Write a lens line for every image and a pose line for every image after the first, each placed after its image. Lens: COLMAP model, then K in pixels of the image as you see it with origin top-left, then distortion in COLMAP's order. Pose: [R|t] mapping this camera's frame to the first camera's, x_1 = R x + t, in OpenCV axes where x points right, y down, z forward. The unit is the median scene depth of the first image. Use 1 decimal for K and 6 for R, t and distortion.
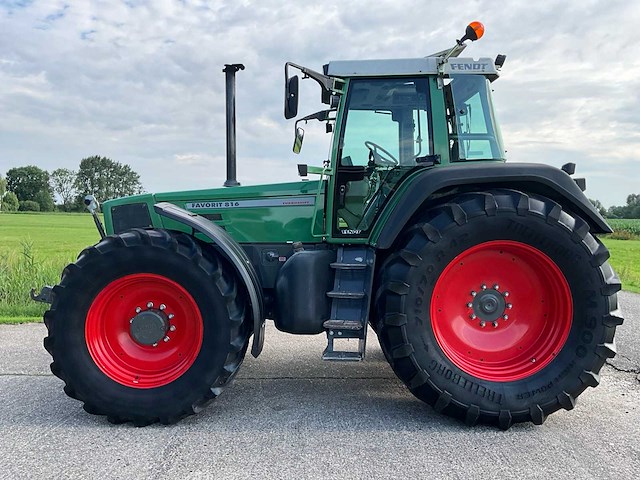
lens RADIAL K [[529.0, 0, 320.0], [0, 529.0, 240.0], [0, 0, 1]] dist [0.049941, -0.085964]
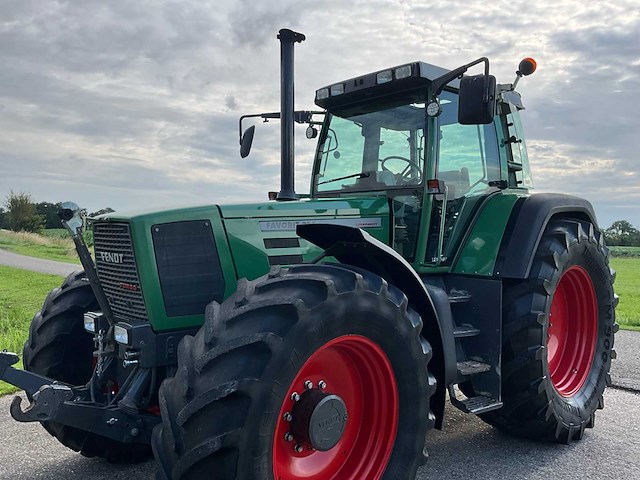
lens RADIAL K [[526.5, 0, 320.0], [0, 526.5, 240.0], [0, 0, 1]] dist [0.066245, -0.122962]
pose [[0.729829, 0.000121, 0.683630, -0.631223], [0.017267, 0.999678, -0.018611, -0.031922], [-0.683412, 0.025387, 0.729591, 0.454456]]
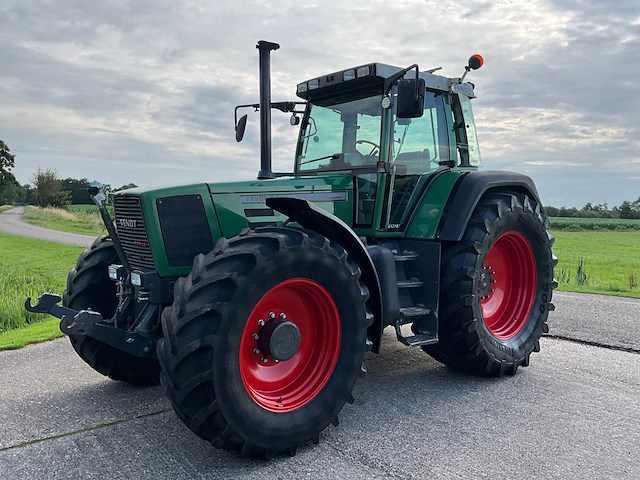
lens RADIAL K [[526.6, 0, 320.0], [0, 526.6, 240.0], [0, 0, 1]] dist [0.100519, -0.201710]
pose [[0.756939, -0.034165, 0.652592, -0.697531], [0.020735, 0.999385, 0.028270, -0.018825], [-0.653157, -0.007867, 0.757182, 0.259004]]
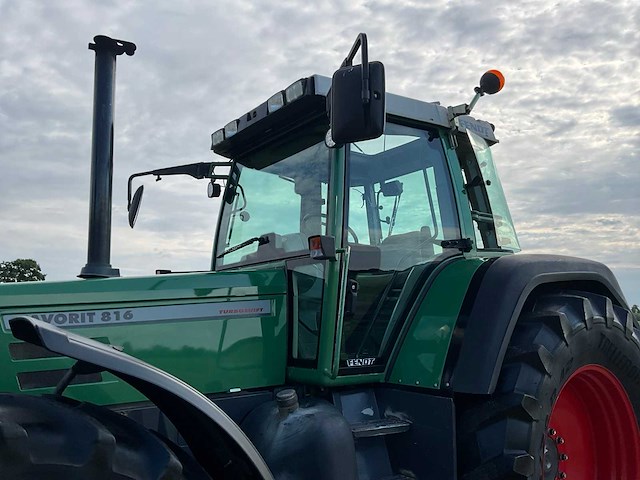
lens RADIAL K [[529.0, 0, 320.0], [0, 529.0, 240.0], [0, 0, 1]] dist [0.049941, -0.085964]
pose [[0.795915, 0.070680, 0.601268, -0.299846], [0.047323, 0.982859, -0.178179, -0.041348], [-0.603556, 0.170269, 0.778928, 0.517496]]
